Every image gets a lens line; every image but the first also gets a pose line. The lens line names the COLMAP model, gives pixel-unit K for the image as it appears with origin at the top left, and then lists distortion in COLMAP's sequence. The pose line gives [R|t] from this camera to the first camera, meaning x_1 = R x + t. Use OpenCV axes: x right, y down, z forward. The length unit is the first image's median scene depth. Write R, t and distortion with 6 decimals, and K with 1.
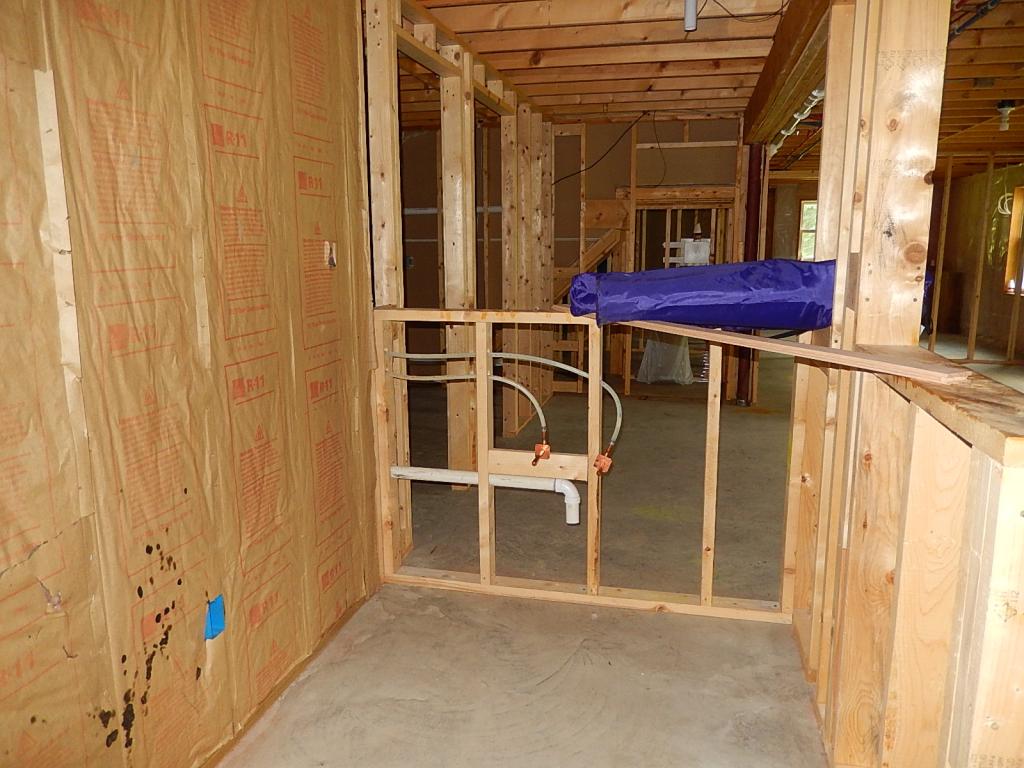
lens RADIAL K [[747.1, 0, 512.4], [0, 747.1, 386.9], [0, 0, 1]] dist [-0.029759, 0.003269]
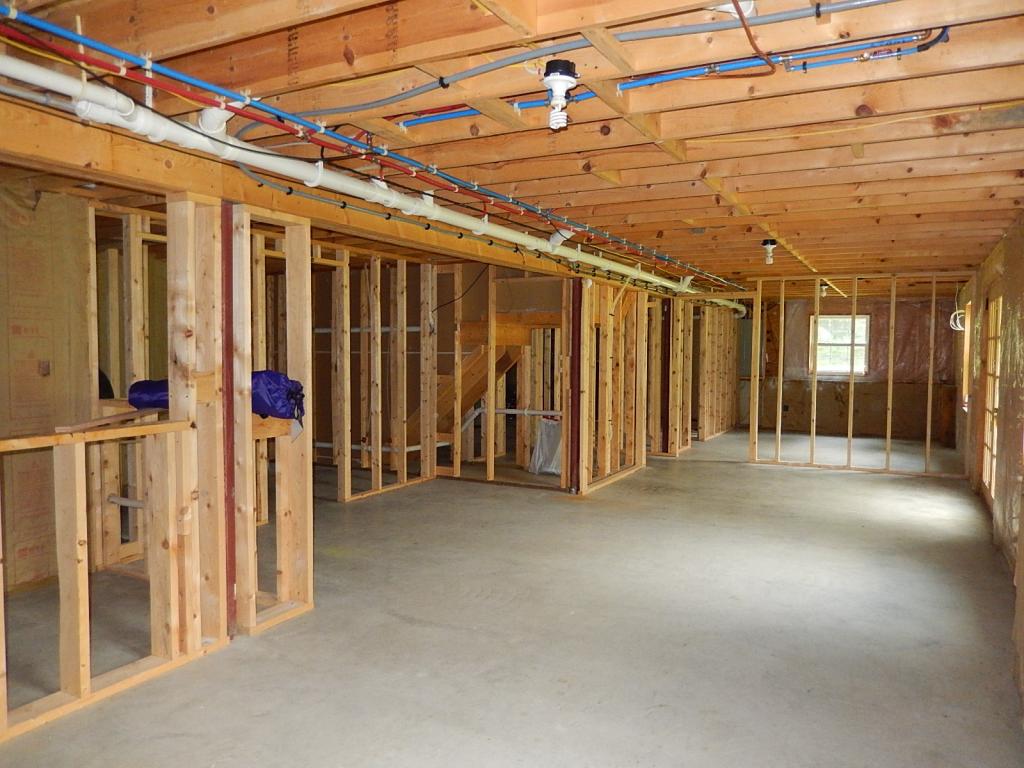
lens RADIAL K [[747.1, 0, 507.5], [0, 747.1, 377.7], [0, 0, 1]] dist [-0.029759, 0.003269]
pose [[0.967307, 0.020313, -0.252792, 0.466899], [-0.058651, 0.987682, -0.145065, 0.018957], [0.246731, 0.155149, 0.956584, -0.162553]]
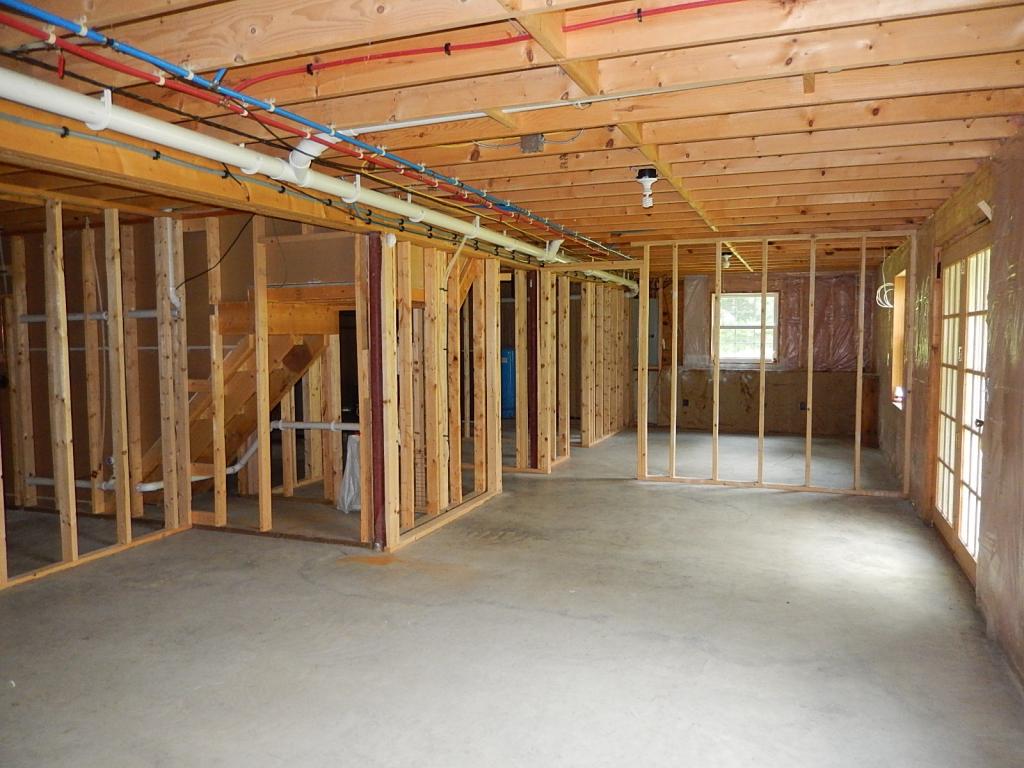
lens RADIAL K [[747.1, 0, 513.0], [0, 747.1, 386.2], [0, 0, 1]] dist [-0.029759, 0.003269]
pose [[0.991172, 0.004953, -0.132492, 0.519570], [-0.021087, 0.992471, -0.120650, -0.053637], [0.130897, 0.122378, 0.983814, 0.194851]]
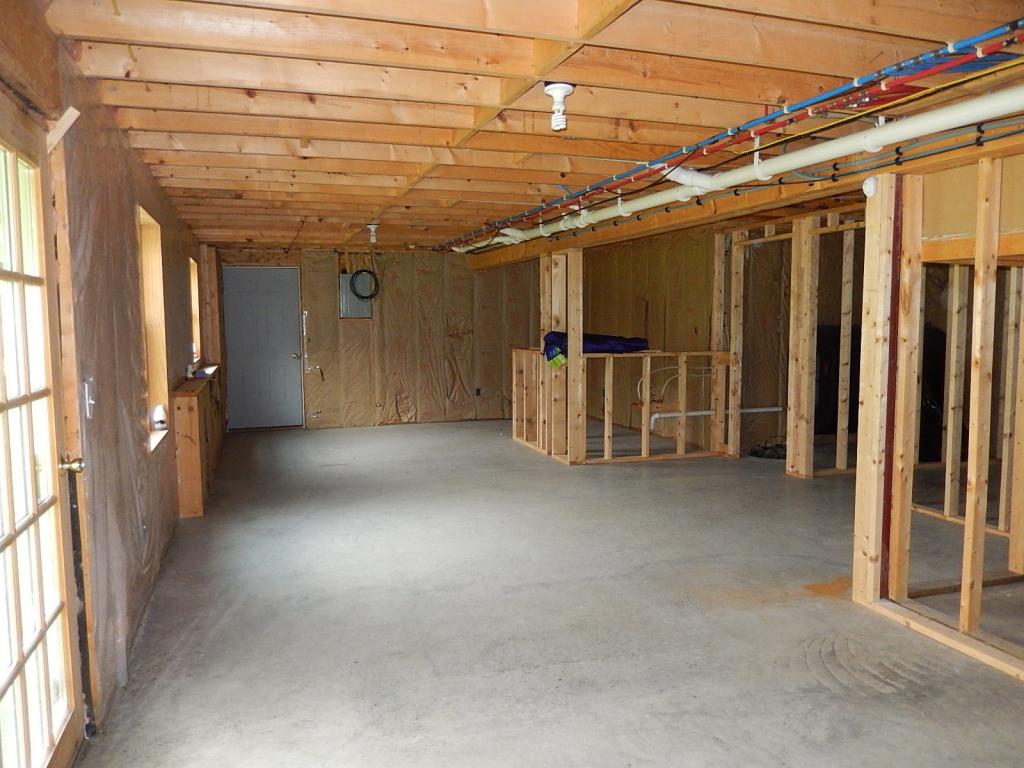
lens RADIAL K [[747.1, 0, 511.3], [0, 747.1, 386.6], [0, 0, 1]] dist [-0.029759, 0.003269]
pose [[-0.837827, 0.059375, -0.542697, 0.818543], [-0.095123, 0.962986, 0.252210, -0.251330], [0.537585, 0.262931, -0.801168, 1.199656]]
